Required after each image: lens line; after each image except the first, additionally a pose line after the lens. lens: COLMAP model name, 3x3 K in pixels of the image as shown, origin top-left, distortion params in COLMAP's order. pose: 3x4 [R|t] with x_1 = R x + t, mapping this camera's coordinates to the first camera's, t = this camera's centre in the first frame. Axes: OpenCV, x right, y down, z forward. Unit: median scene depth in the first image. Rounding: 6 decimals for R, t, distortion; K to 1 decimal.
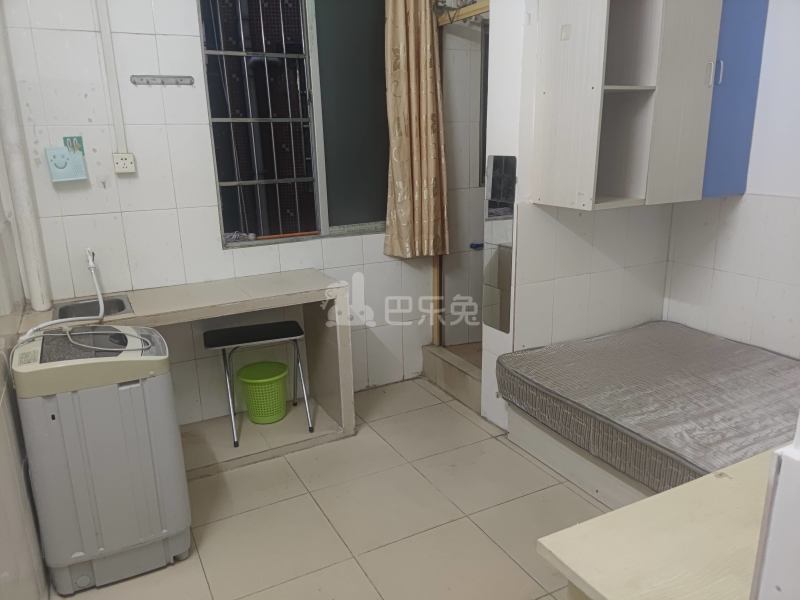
lens RADIAL K [[614.1, 0, 400.0], [0, 614.1, 300.0], [0, 0, 1]] dist [0.075127, -0.099344]
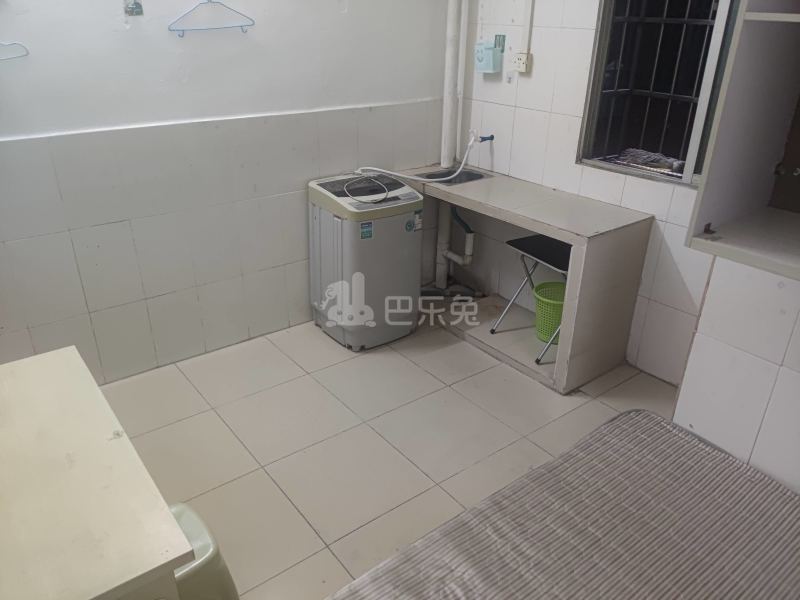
lens RADIAL K [[607.7, 0, 399.0], [0, 607.7, 292.1], [0, 0, 1]] dist [0.076158, -0.000547]
pose [[0.187501, 0.445785, -0.875282, 0.686582], [-0.276298, 0.879044, 0.388512, -0.228390], [0.942604, 0.168993, 0.287991, 0.539396]]
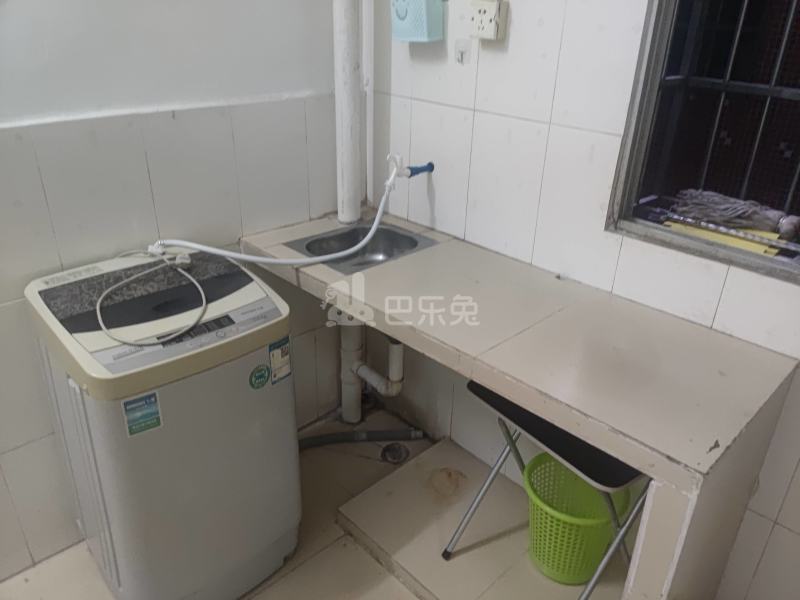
lens RADIAL K [[614.1, 0, 400.0], [0, 614.1, 300.0], [0, 0, 1]] dist [0.075127, -0.099344]
pose [[0.293443, 0.458000, -0.839123, 0.101368], [-0.283372, 0.879988, 0.381209, -0.191239], [0.913012, 0.125921, 0.388011, 0.755157]]
